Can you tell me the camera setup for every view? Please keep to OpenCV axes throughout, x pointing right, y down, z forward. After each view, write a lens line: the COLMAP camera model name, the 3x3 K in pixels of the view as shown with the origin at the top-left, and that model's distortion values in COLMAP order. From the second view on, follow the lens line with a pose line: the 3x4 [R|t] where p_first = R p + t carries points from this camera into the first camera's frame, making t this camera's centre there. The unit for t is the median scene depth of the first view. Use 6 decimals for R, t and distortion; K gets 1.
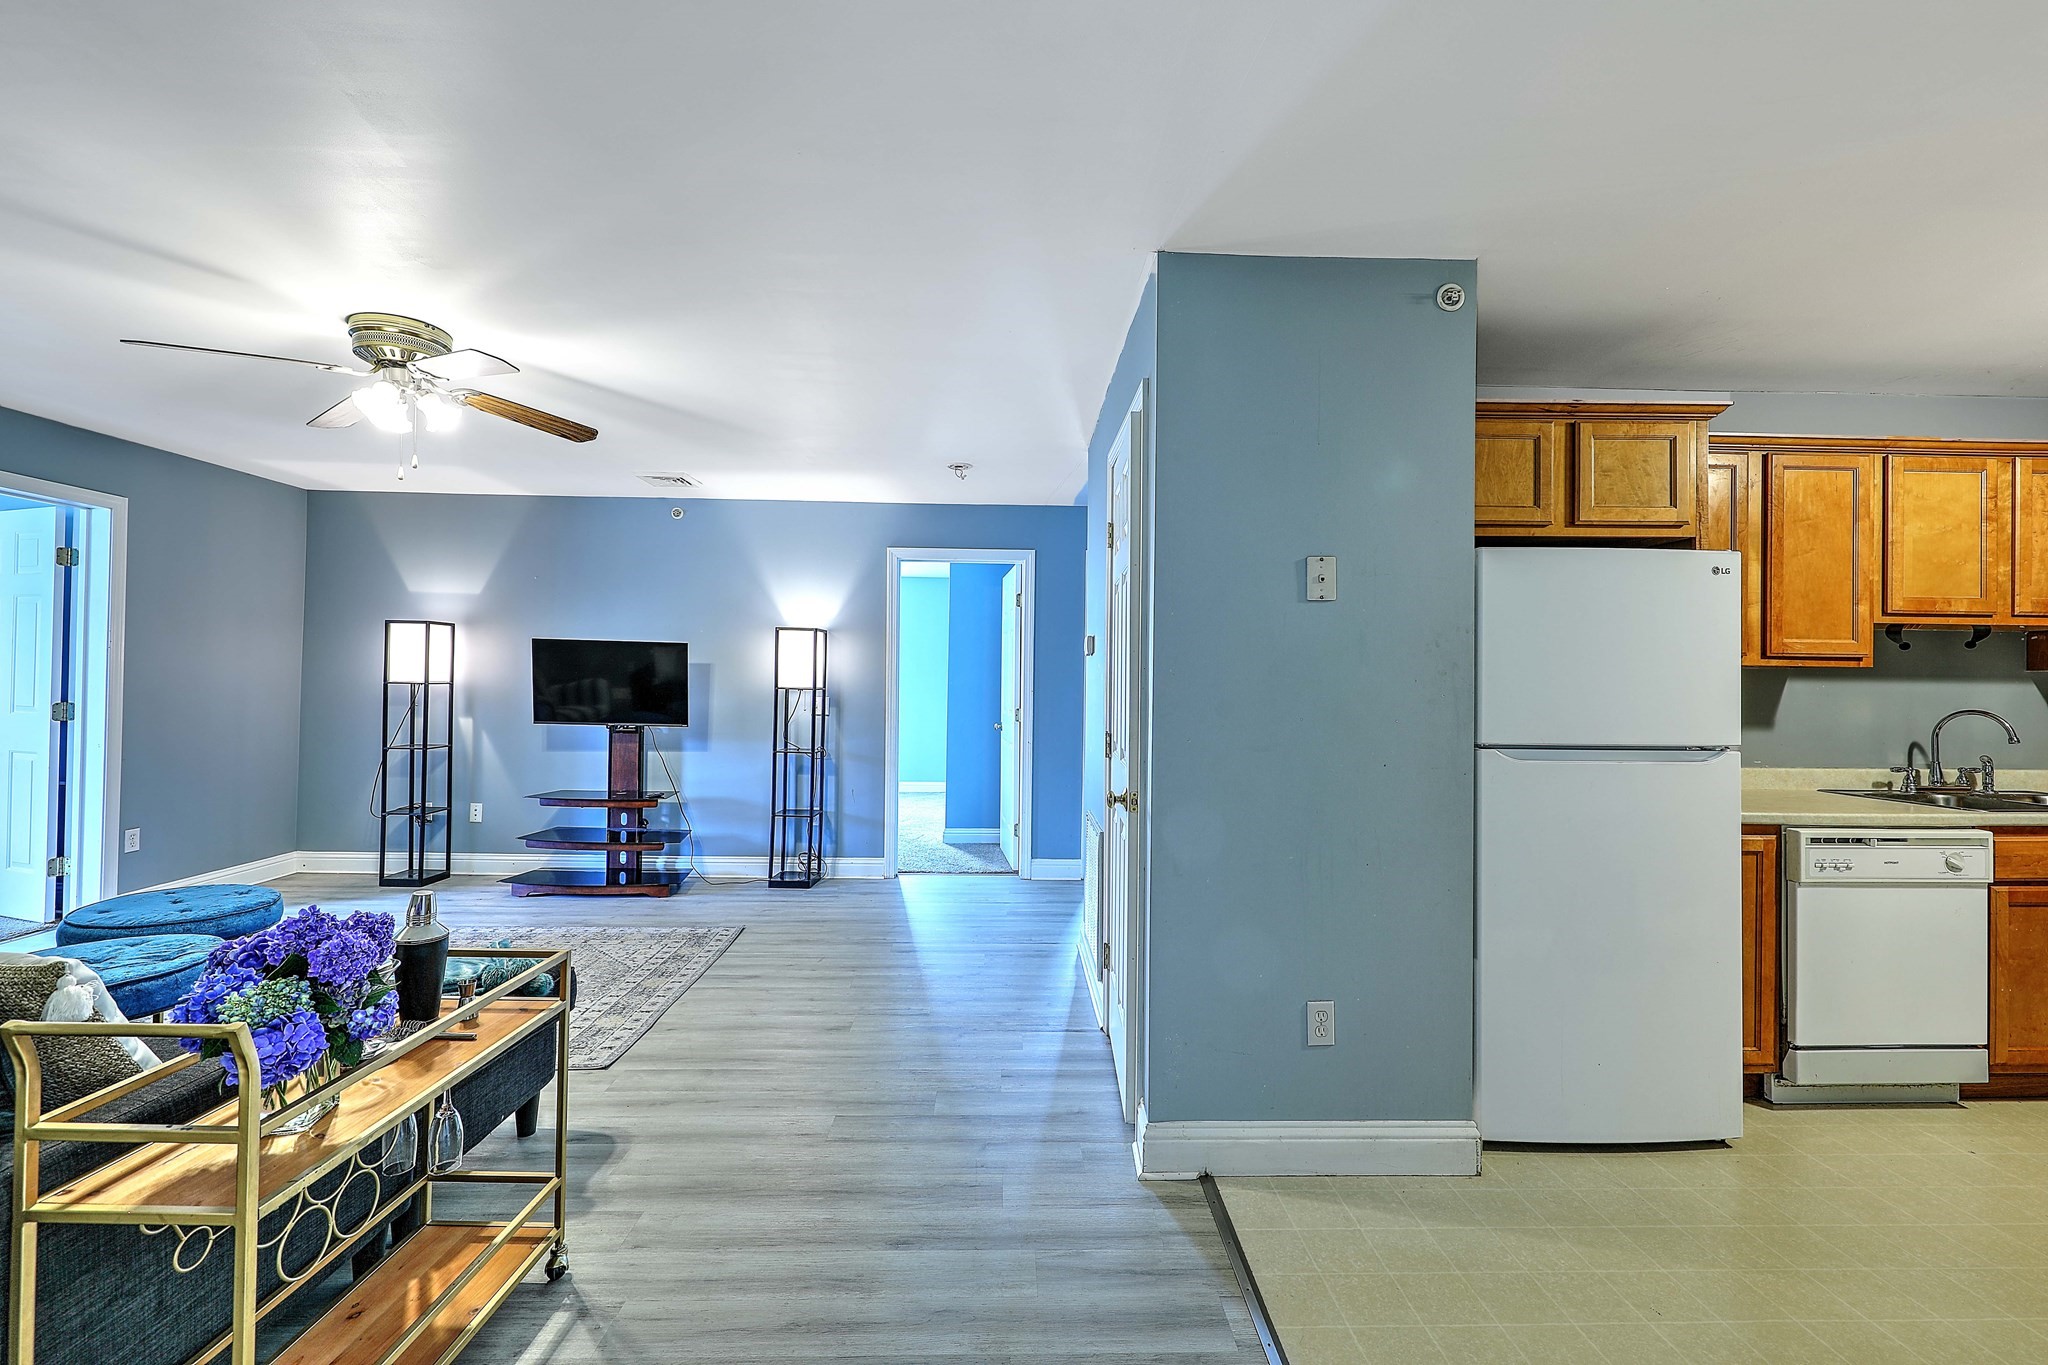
lens RADIAL K [[849.2, 0, 1030.4], [0, 849.2, 679.5], [0, 0, 1]] dist [-0.001799, 0.000016]
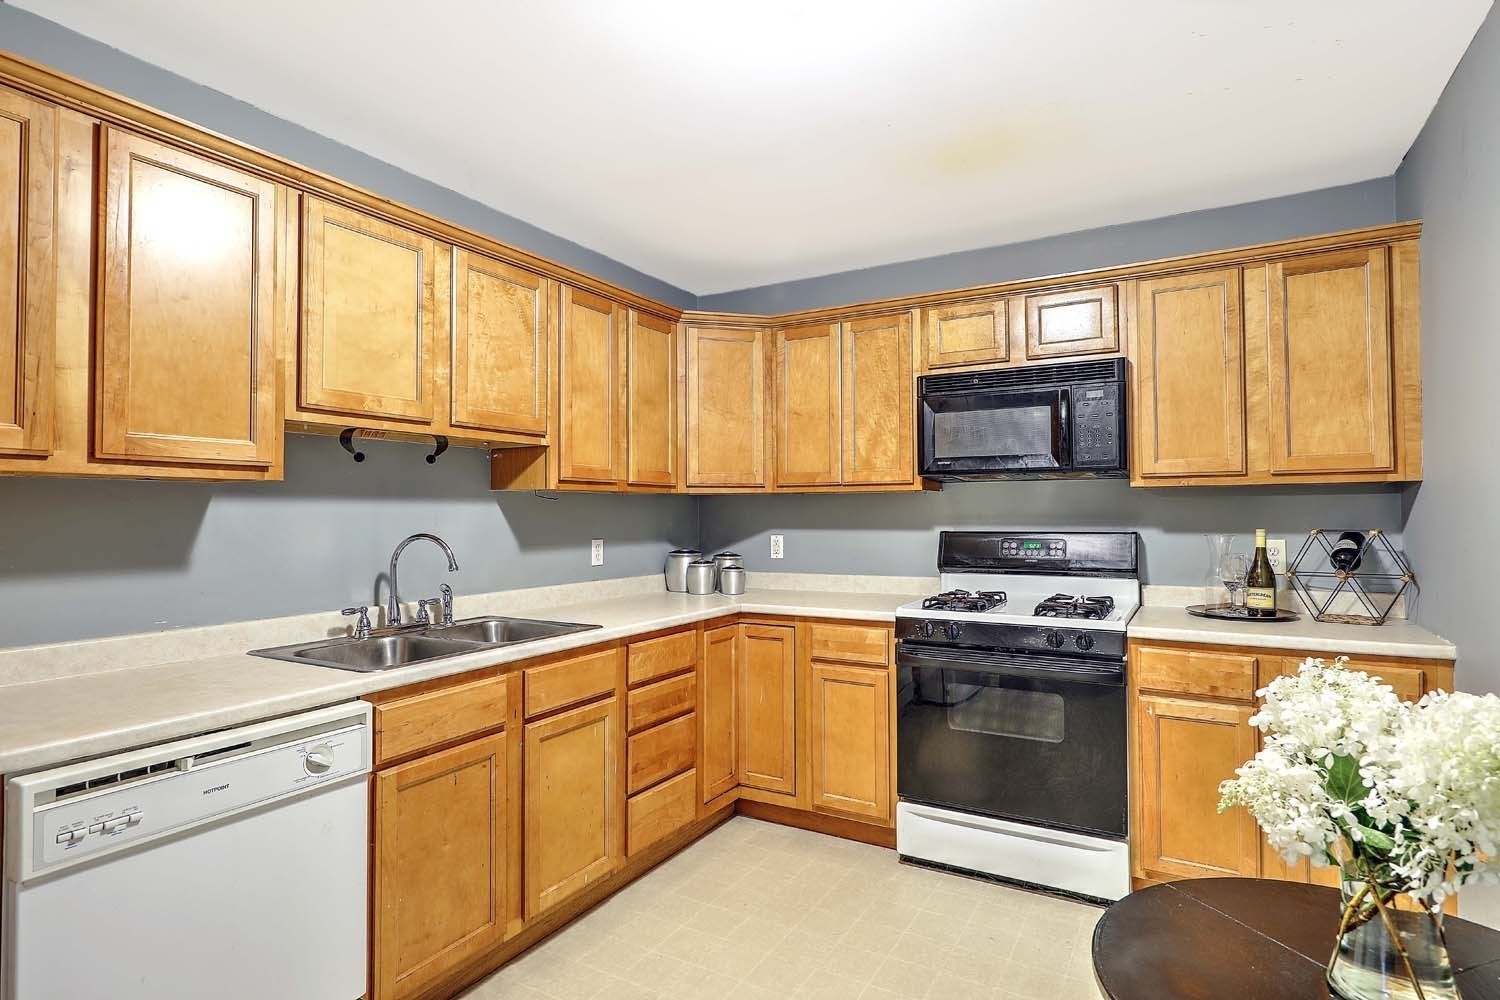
lens RADIAL K [[782.4, 0, 753.8], [0, 782.4, 496.9], [0, 0, 1]] dist [0.013709, -0.000483]
pose [[0.517630, 0.002951, 0.855599, 0.631525], [0.005095, 0.999966, -0.006532, 0.005949], [-0.855589, 0.007740, 0.517597, 0.313306]]
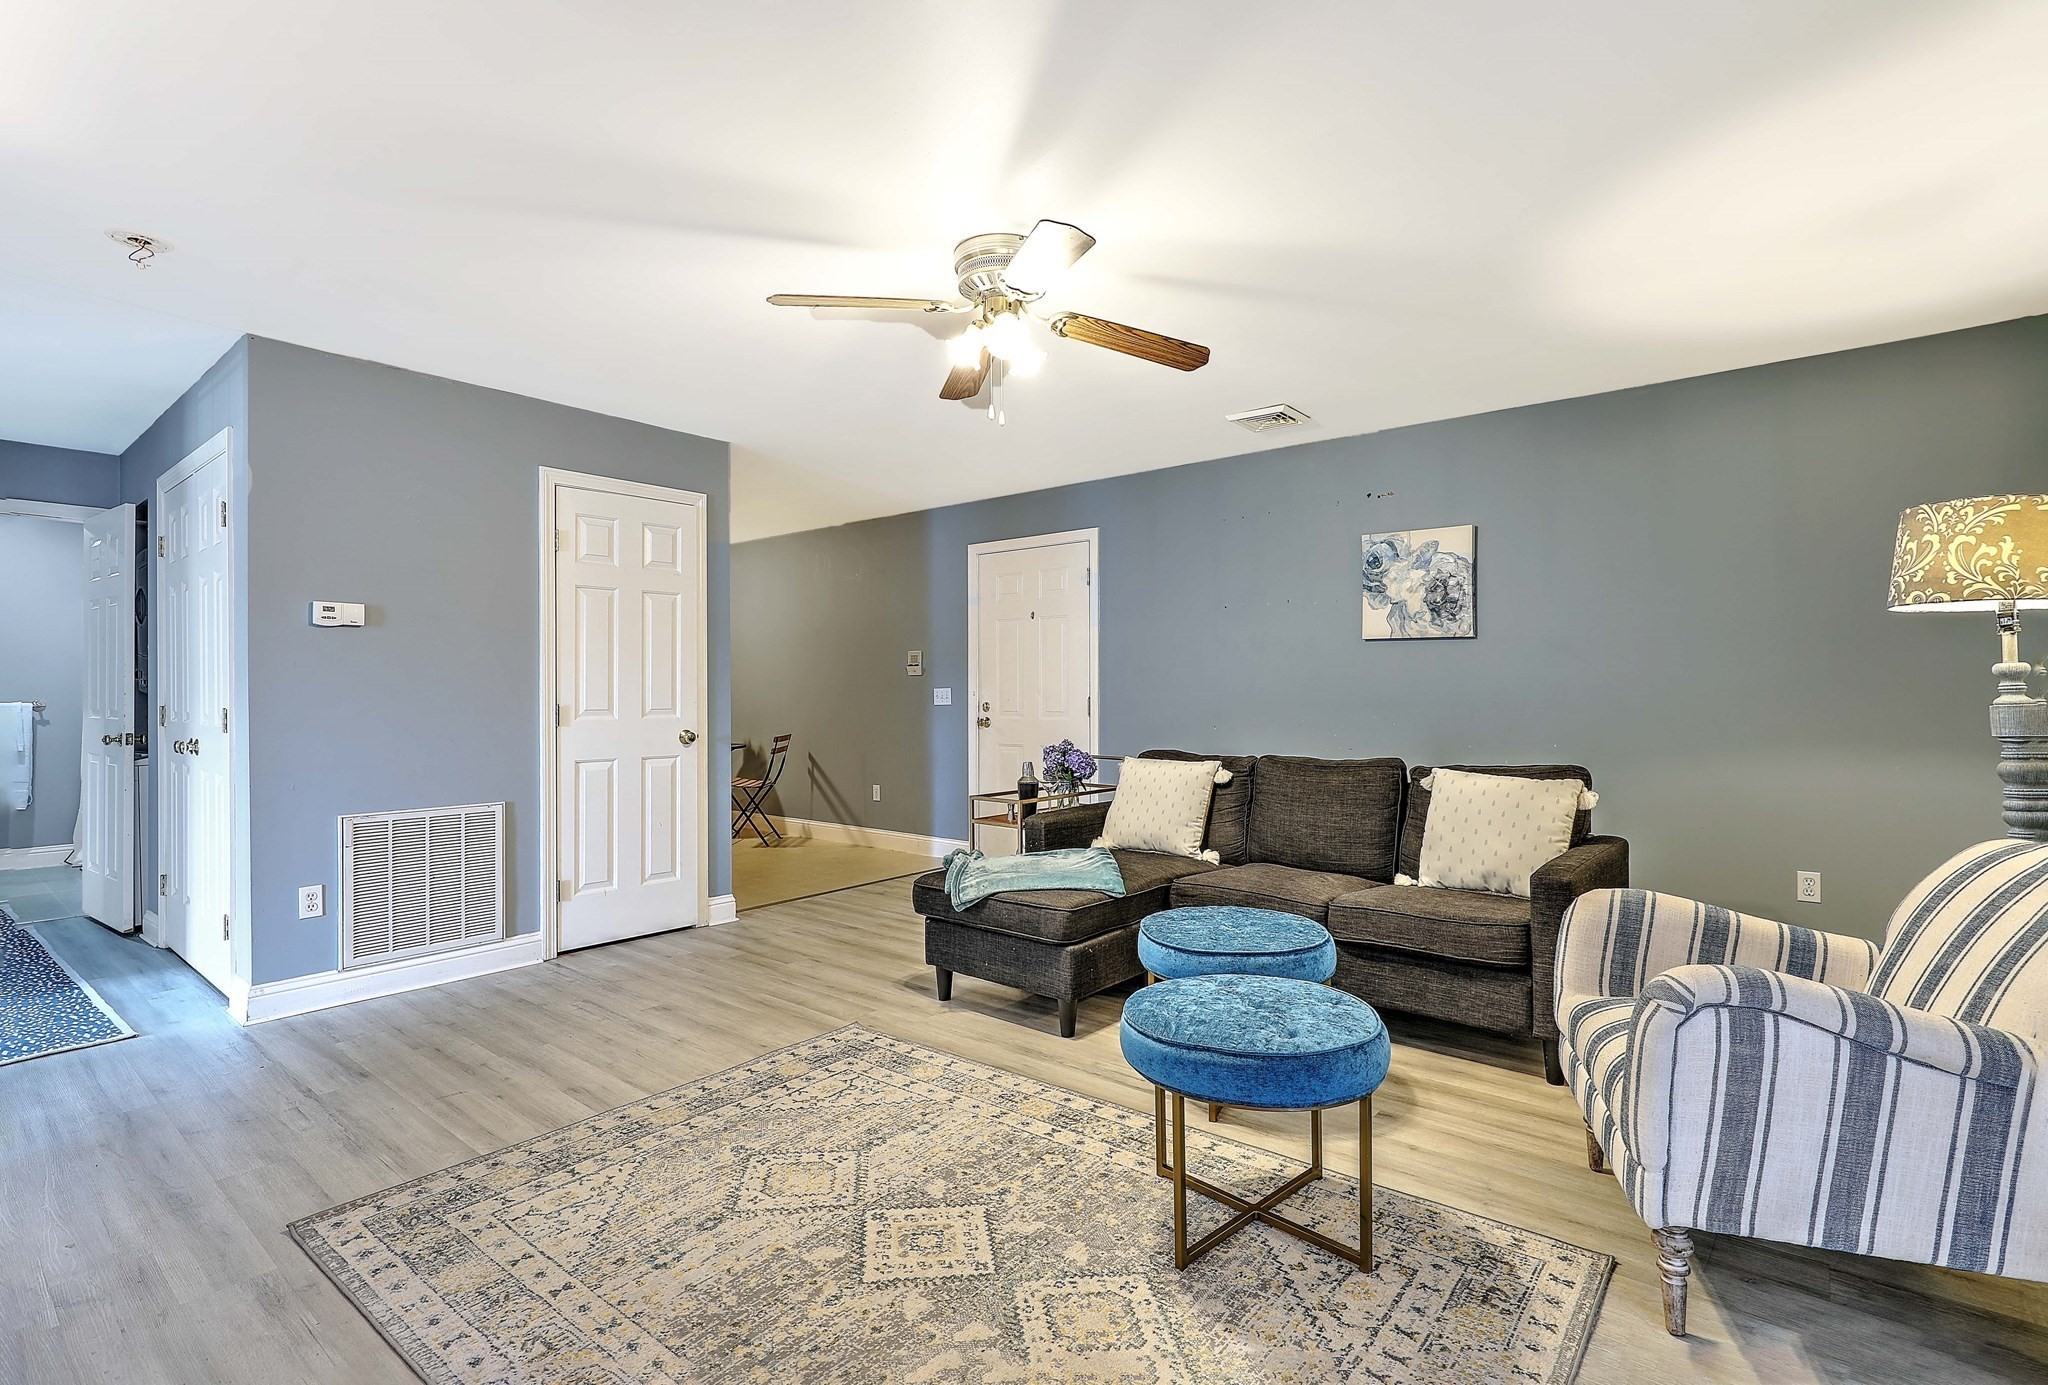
lens RADIAL K [[969.8, 0, 1049.8], [0, 969.8, 689.3], [0, 0, 1]] dist [0.001903, 0.000093]
pose [[-0.767161, -0.007657, 0.641409, -1.388510], [-0.010174, 0.999948, -0.000232, 0.037159], [-0.641374, -0.006704, -0.767199, 1.692660]]
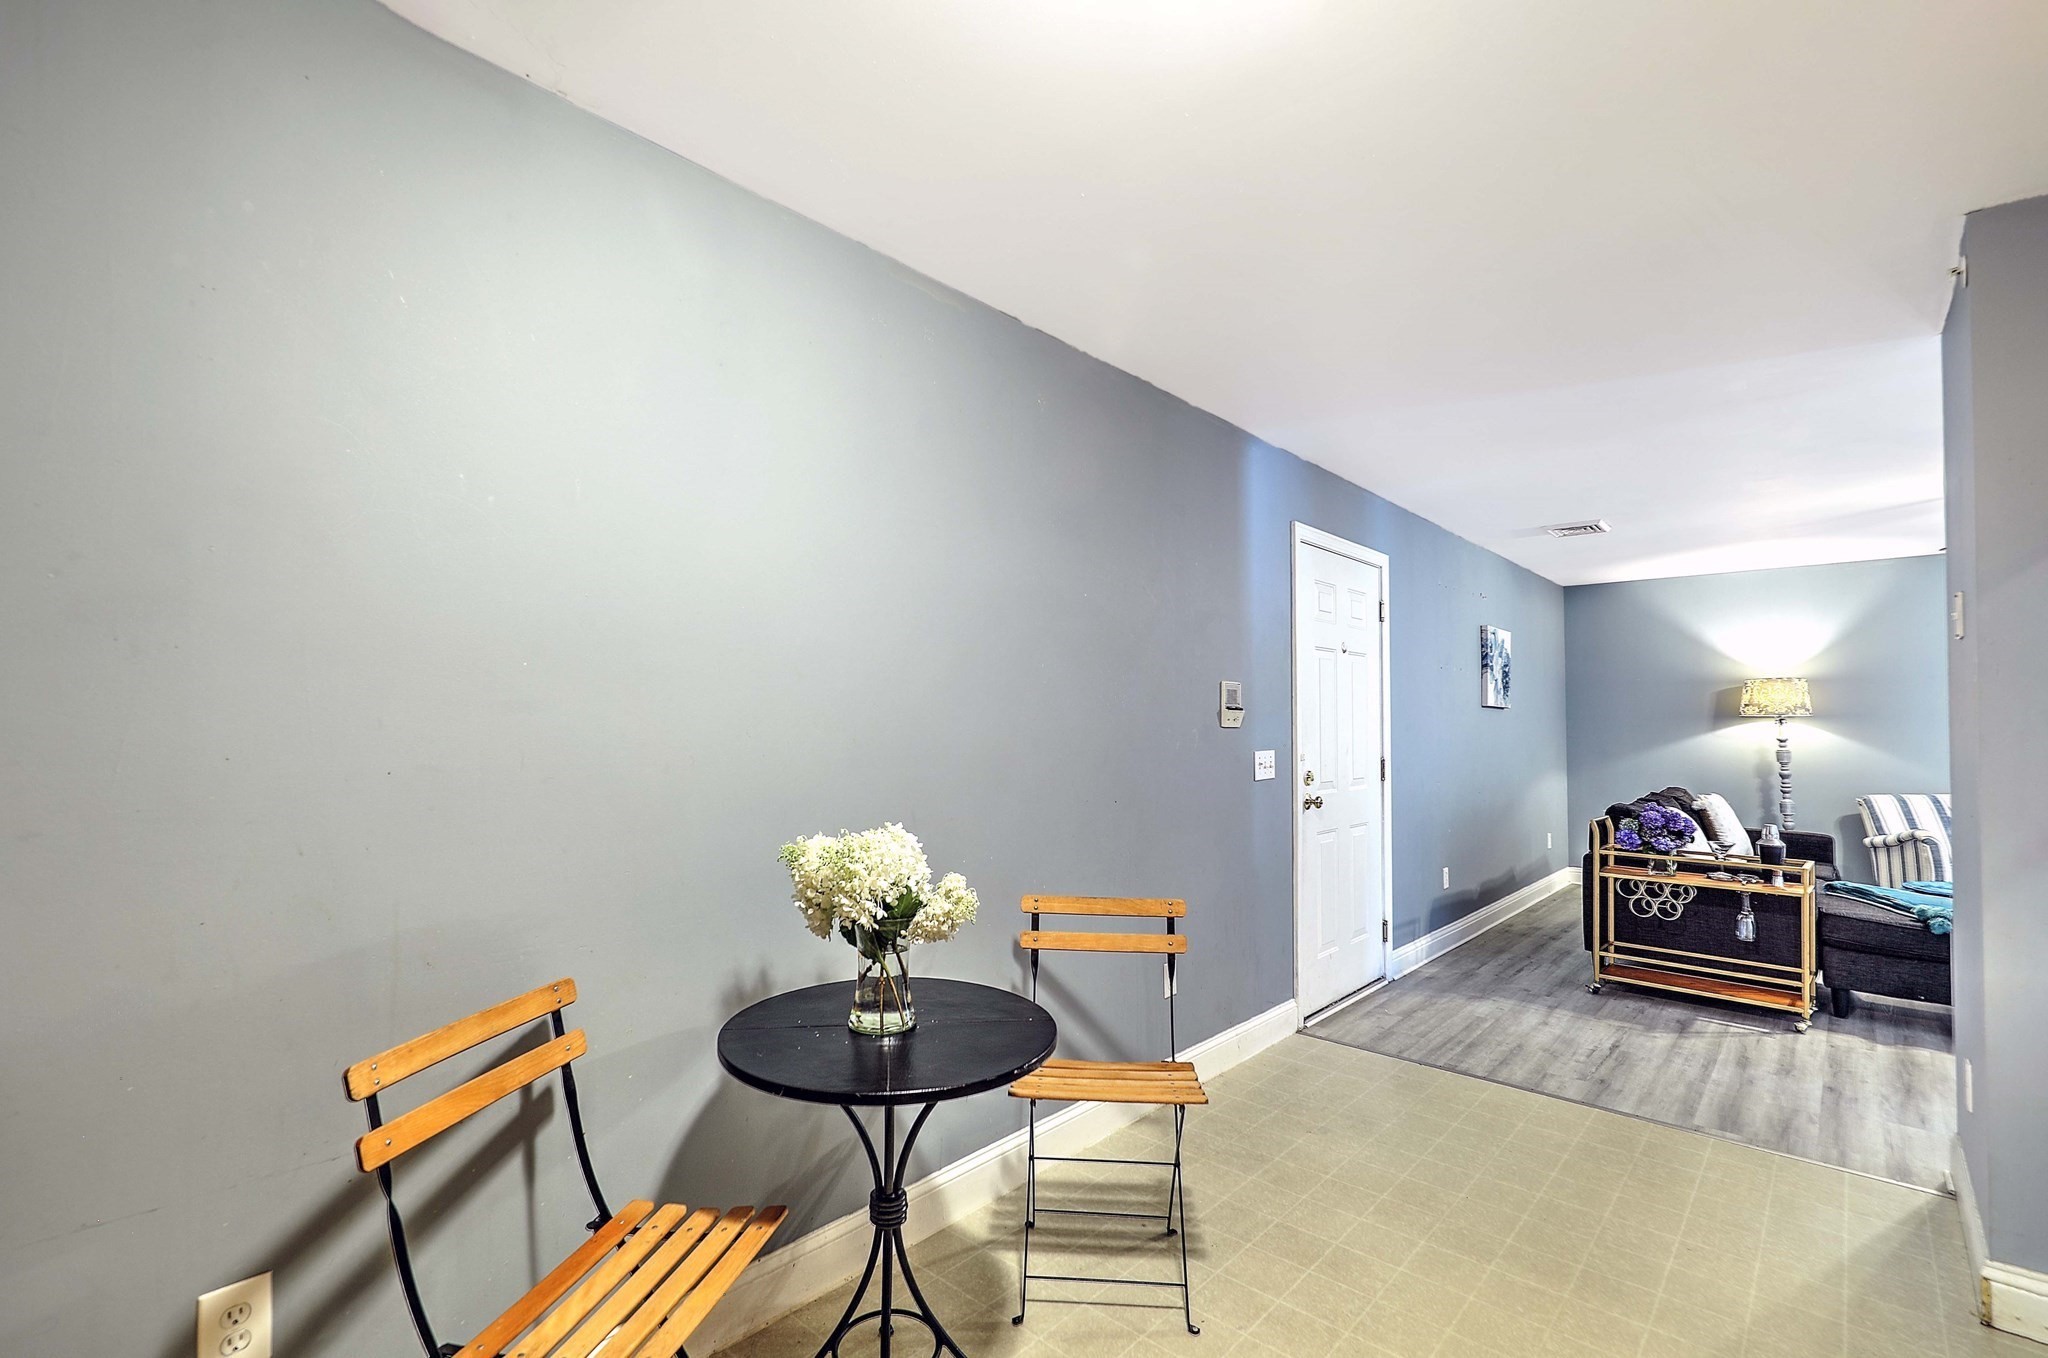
lens RADIAL K [[914.8, 0, 1024.2], [0, 914.8, 694.5], [0, 0, 1]] dist [0.000222, 0.000140]
pose [[-0.688429, -0.036766, -0.724371, 1.394001], [-0.006399, 0.998983, -0.044623, 0.018719], [0.725275, -0.026084, -0.687964, 0.729469]]
